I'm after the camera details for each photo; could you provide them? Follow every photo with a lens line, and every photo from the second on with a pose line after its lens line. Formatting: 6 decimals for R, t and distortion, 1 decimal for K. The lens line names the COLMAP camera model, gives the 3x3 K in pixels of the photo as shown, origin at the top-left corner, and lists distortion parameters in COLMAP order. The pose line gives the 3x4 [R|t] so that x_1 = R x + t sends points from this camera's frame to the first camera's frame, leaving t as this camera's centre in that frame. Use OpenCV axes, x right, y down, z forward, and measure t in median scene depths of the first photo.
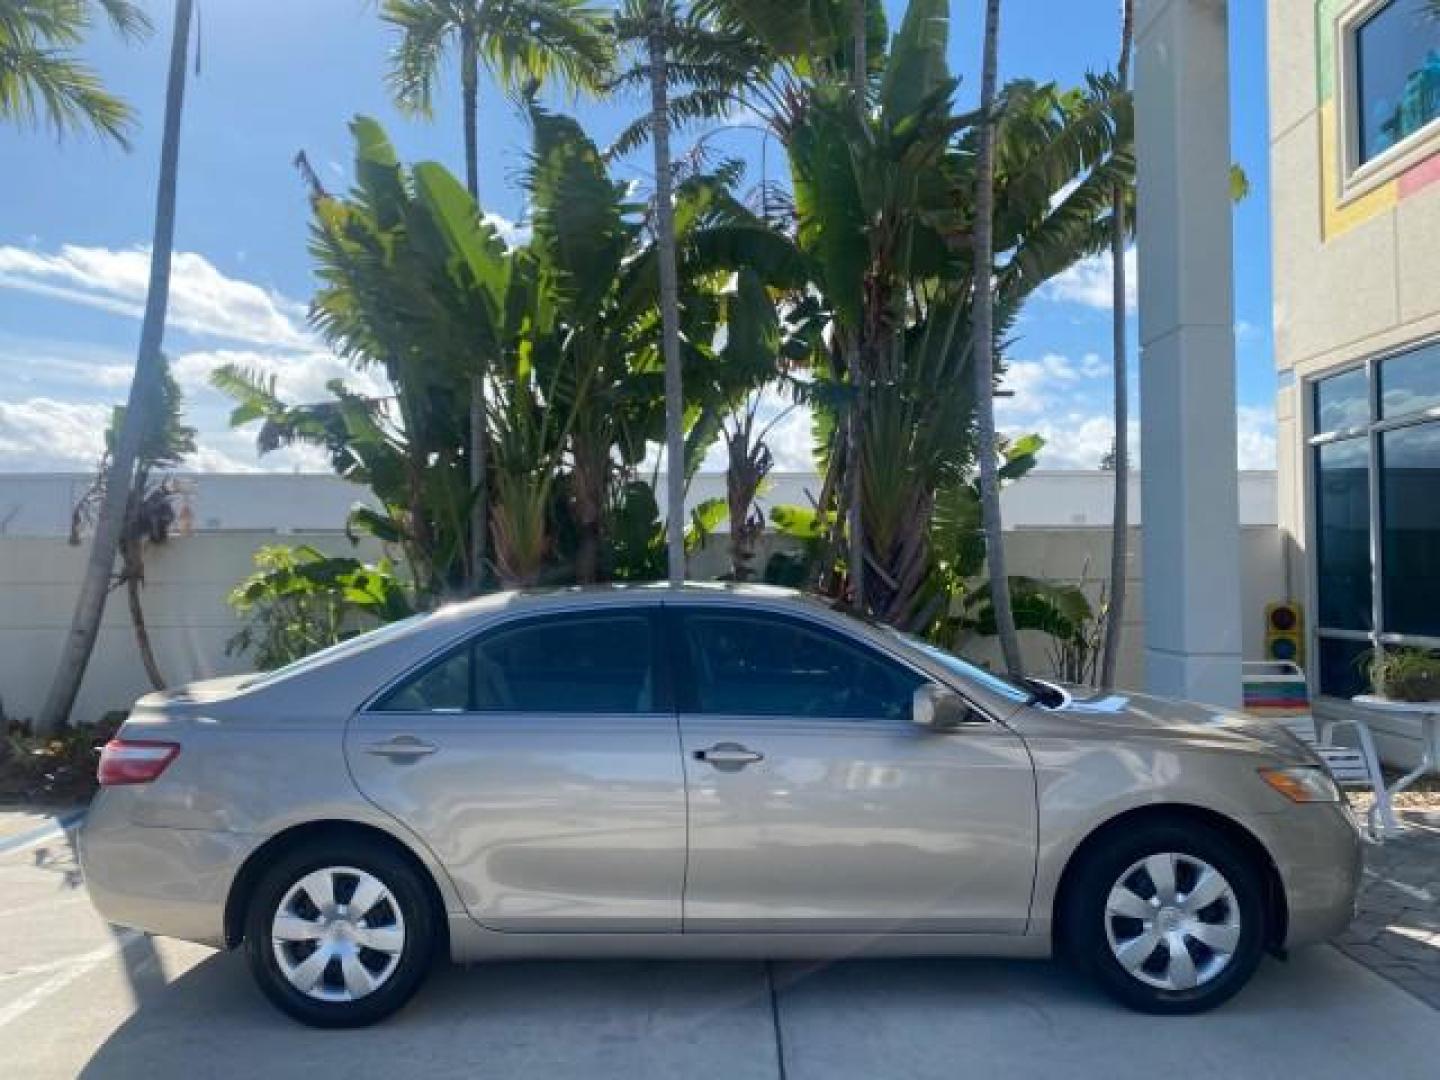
lens RADIAL K [[1100.6, 0, 716.7], [0, 1100.6, 536.0], [0, 0, 1]] dist [0.024691, -0.011796]
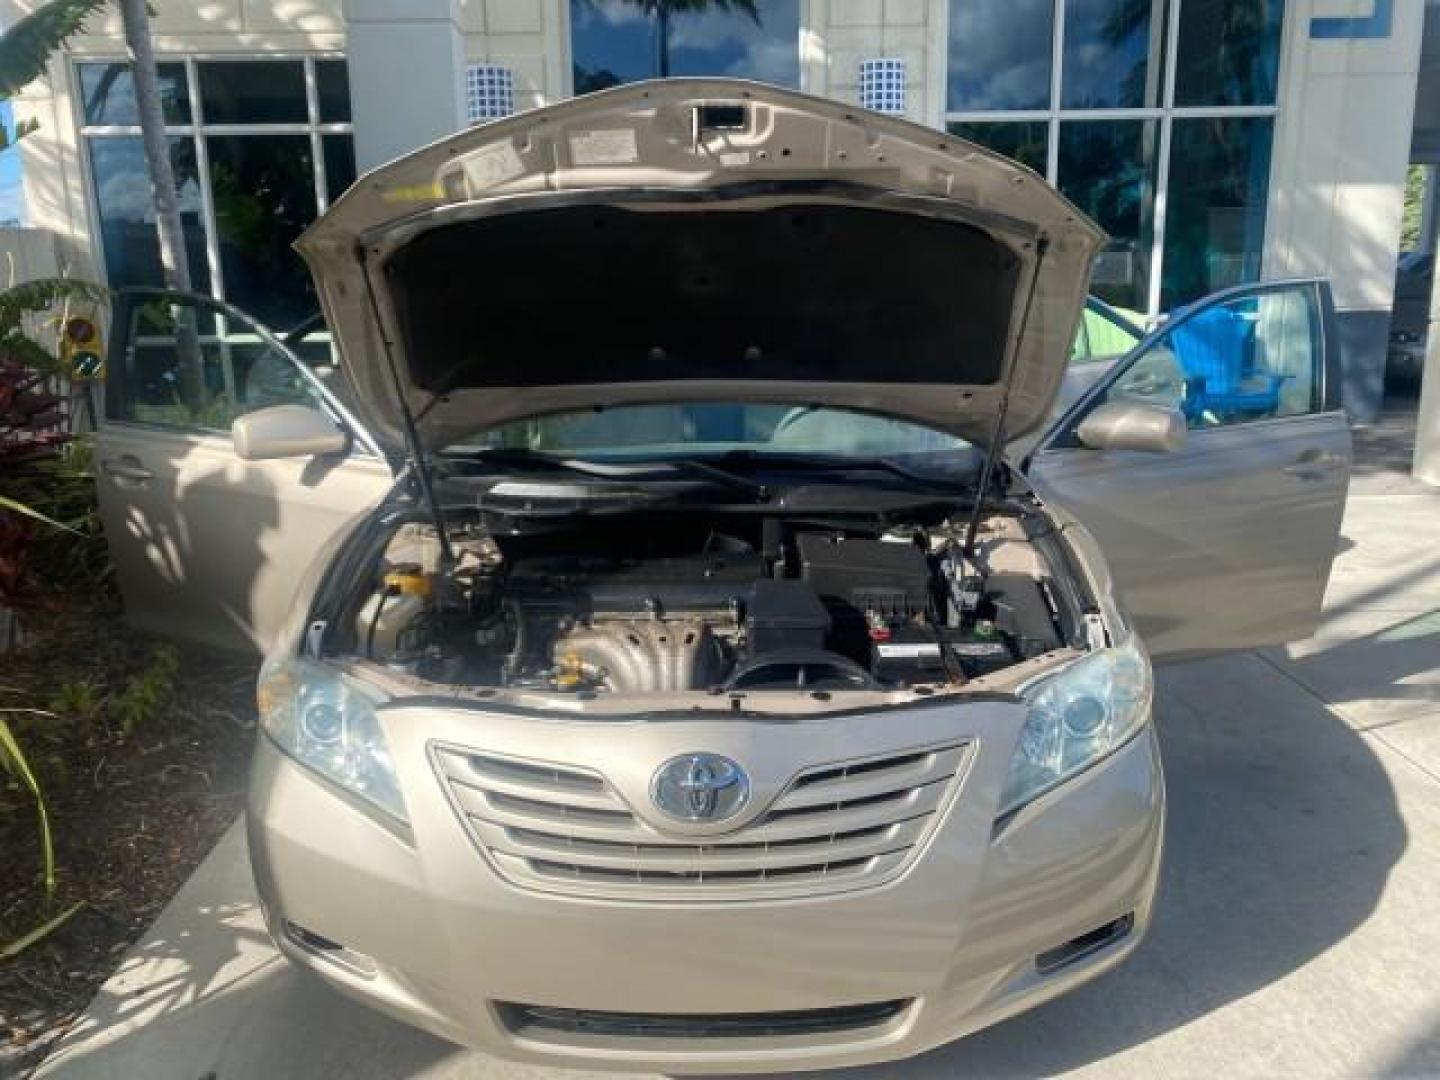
lens RADIAL K [[1107.3, 0, 714.5], [0, 1107.3, 537.4], [0, 0, 1]] dist [0.027670, -0.029204]
pose [[-0.027126, -0.222760, 0.974496, -0.483392], [-0.014880, 0.974837, 0.222423, 0.030465], [-0.999521, -0.008467, -0.029758, 0.543996]]
